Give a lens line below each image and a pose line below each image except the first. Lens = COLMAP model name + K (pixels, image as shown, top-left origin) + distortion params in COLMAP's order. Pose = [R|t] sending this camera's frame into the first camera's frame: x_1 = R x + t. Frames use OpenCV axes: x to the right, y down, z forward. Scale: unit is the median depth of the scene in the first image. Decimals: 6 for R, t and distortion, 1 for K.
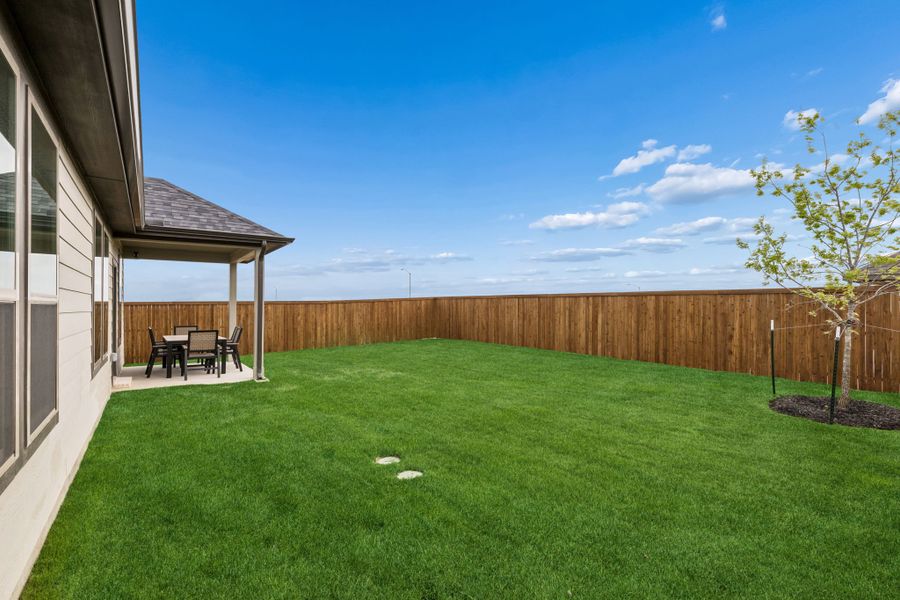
lens RADIAL K [[410.2, 0, 443.4], [0, 410.2, 305.5], [0, 0, 1]] dist [0.000296, 0.000366]
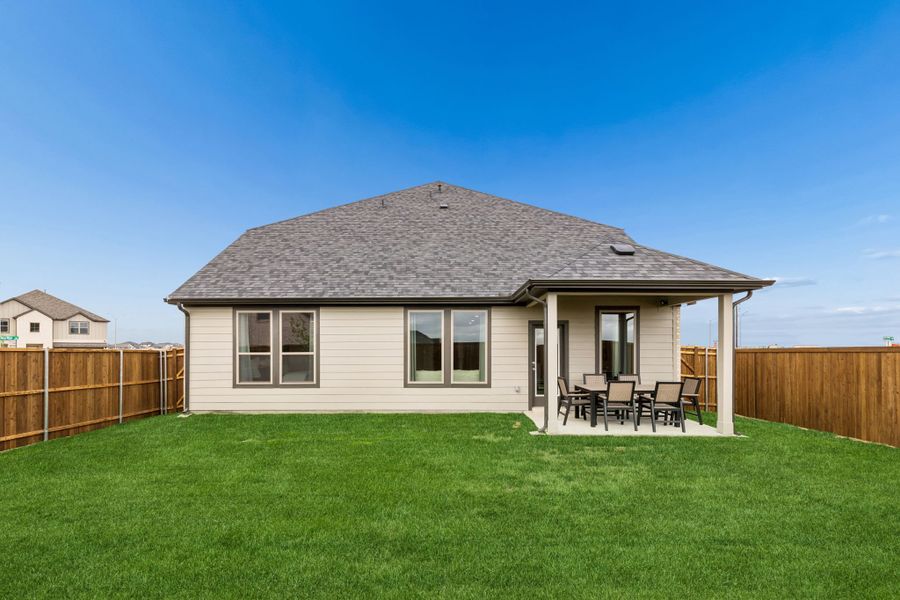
lens RADIAL K [[405.0, 0, 450.1], [0, 405.0, 275.9], [0, 0, 1]] dist [-0.000102, 0.000011]
pose [[0.999997, 0.000602, 0.002264, -1.073561], [-0.000592, 0.999991, -0.004297, -0.169932], [-0.002266, 0.004296, 0.999988, 0.090260]]
